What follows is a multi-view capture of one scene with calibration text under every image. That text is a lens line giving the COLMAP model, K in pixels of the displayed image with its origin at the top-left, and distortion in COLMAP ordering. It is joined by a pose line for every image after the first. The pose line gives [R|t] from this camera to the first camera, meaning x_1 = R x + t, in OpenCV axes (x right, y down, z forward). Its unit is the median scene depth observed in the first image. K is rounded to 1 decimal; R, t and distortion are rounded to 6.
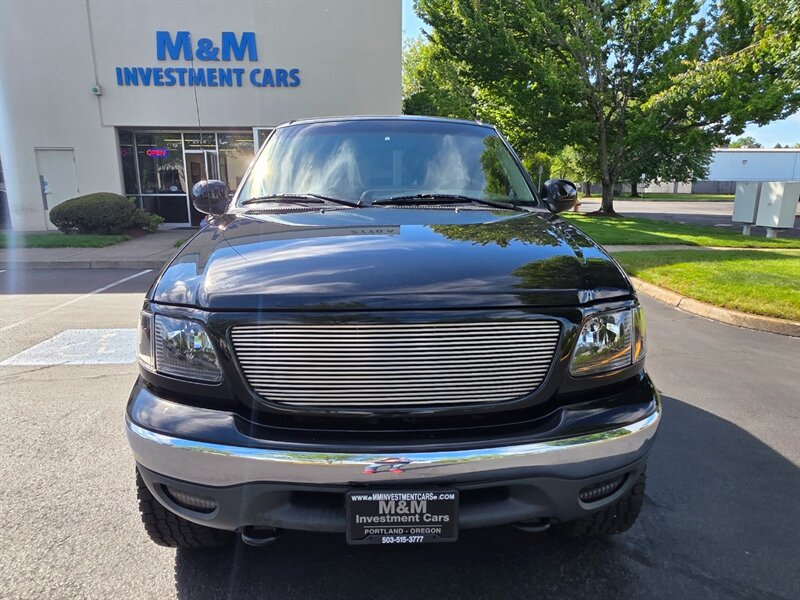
lens RADIAL K [[532.4, 0, 399.4], [0, 532.4, 312.4], [0, 0, 1]] dist [-0.000649, -0.001971]
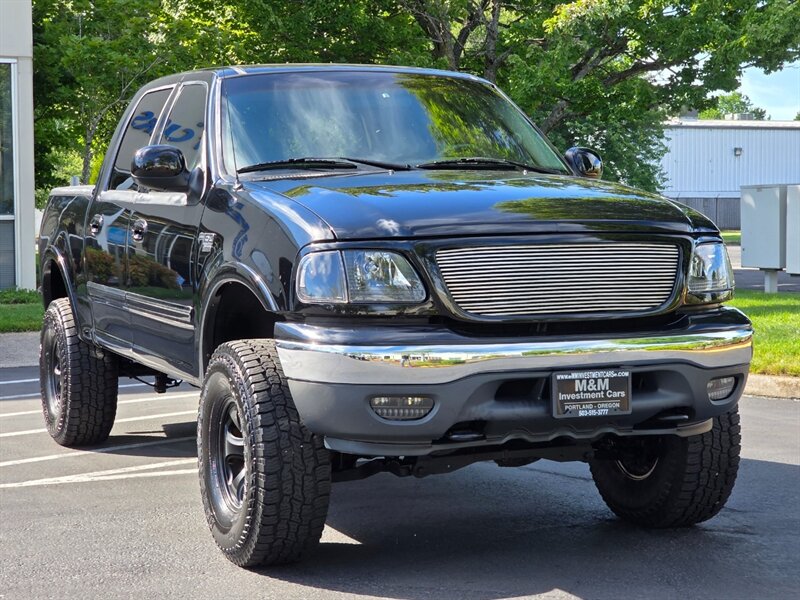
lens RADIAL K [[1643.8, 0, 400.1], [0, 1643.8, 300.1], [0, 0, 1]] dist [-0.030798, 0.332985]
pose [[0.936427, -0.027606, 0.349775, -0.992239], [0.091636, 0.981542, -0.167863, 0.439294], [-0.338684, 0.189243, 0.921672, -1.372761]]
